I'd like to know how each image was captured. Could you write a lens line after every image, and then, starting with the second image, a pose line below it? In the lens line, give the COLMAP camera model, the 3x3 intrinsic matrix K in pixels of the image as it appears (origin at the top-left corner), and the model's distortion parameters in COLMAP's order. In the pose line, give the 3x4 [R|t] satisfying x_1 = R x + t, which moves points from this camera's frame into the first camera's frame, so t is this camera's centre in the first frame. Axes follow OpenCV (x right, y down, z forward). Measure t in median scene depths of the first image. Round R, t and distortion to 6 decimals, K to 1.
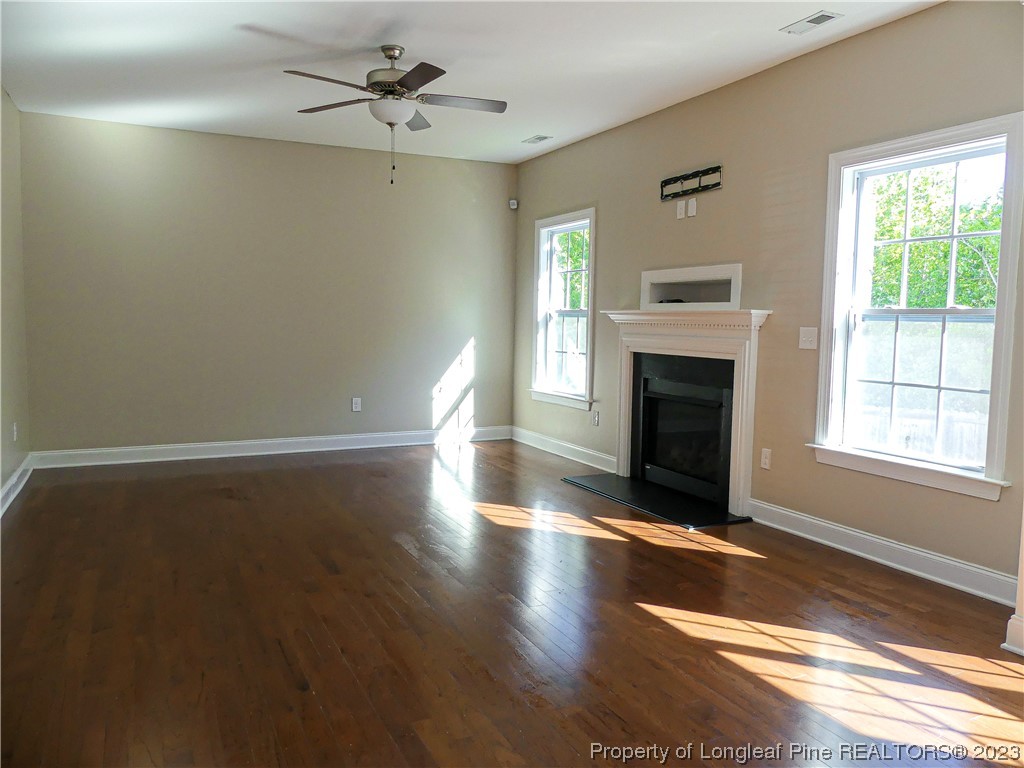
lens RADIAL K [[771.2, 0, 512.0], [0, 771.2, 384.0], [0, 0, 1]] dist [-0.027133, 0.006786]
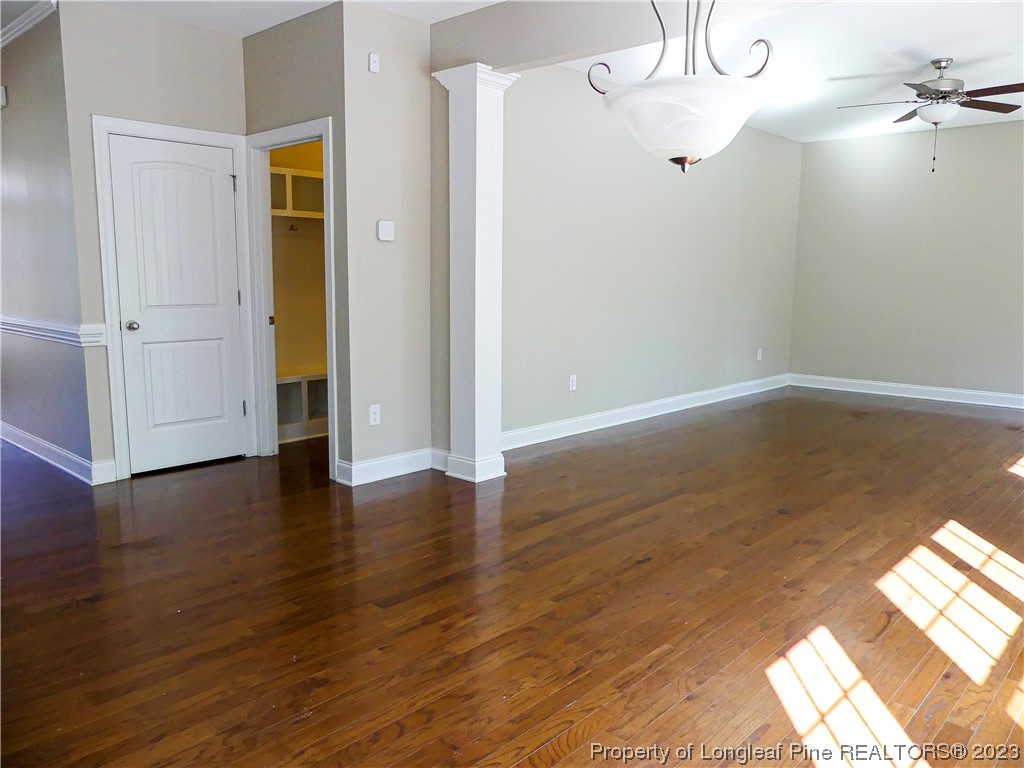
lens RADIAL K [[771.2, 0, 512.0], [0, 771.2, 384.0], [0, 0, 1]] dist [-0.027133, 0.006786]
pose [[0.365056, 0.114524, -0.923915, 1.050489], [-0.080391, 0.992576, 0.091271, 0.024588], [0.927508, 0.040955, 0.371552, -0.085963]]
